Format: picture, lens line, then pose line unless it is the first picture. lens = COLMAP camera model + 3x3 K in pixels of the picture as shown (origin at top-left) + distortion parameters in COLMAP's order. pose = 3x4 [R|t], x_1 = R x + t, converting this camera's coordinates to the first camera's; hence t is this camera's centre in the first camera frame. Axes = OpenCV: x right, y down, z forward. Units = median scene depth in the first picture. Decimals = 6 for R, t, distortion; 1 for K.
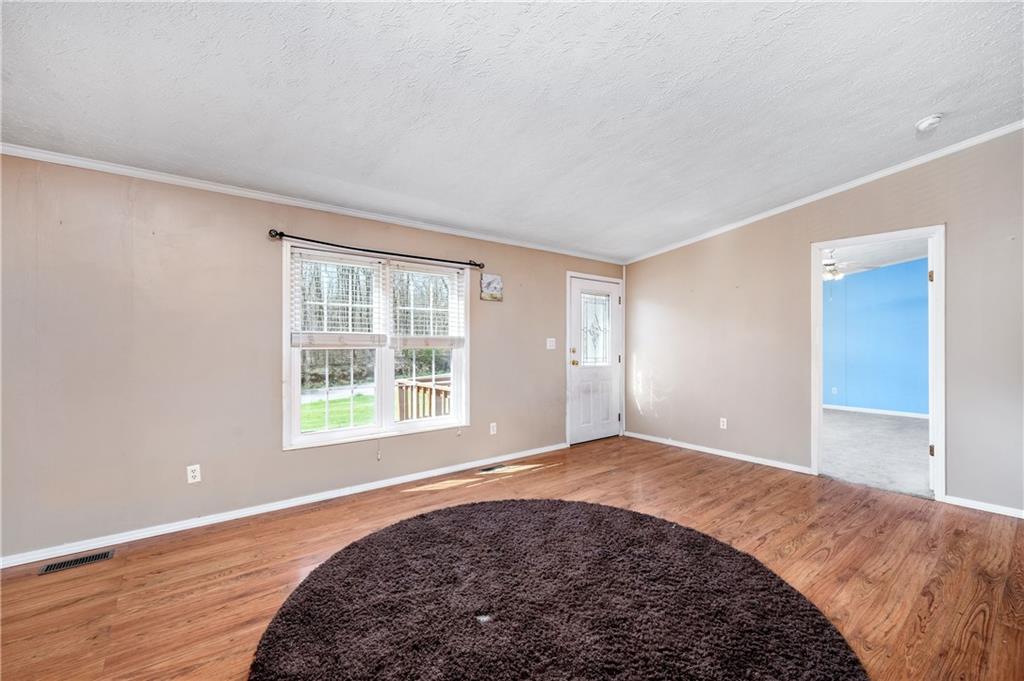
lens RADIAL K [[435.7, 0, 512.0], [0, 435.7, 340.5], [0, 0, 1]] dist [0.000150, 0.000046]
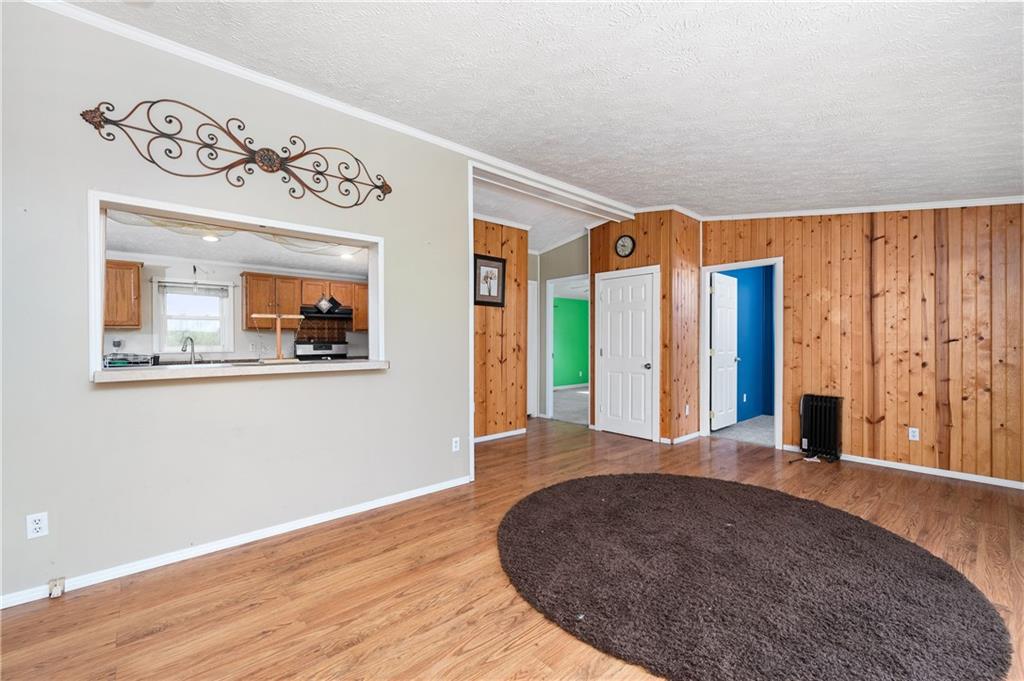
lens RADIAL K [[435.7, 0, 512.0], [0, 435.7, 340.5], [0, 0, 1]] dist [0.000150, 0.000046]
pose [[-0.998660, -0.000253, -0.051755, 0.610929], [-0.000125, 0.999997, -0.002465, 0.010463], [0.051755, -0.002455, -0.998657, 1.982651]]
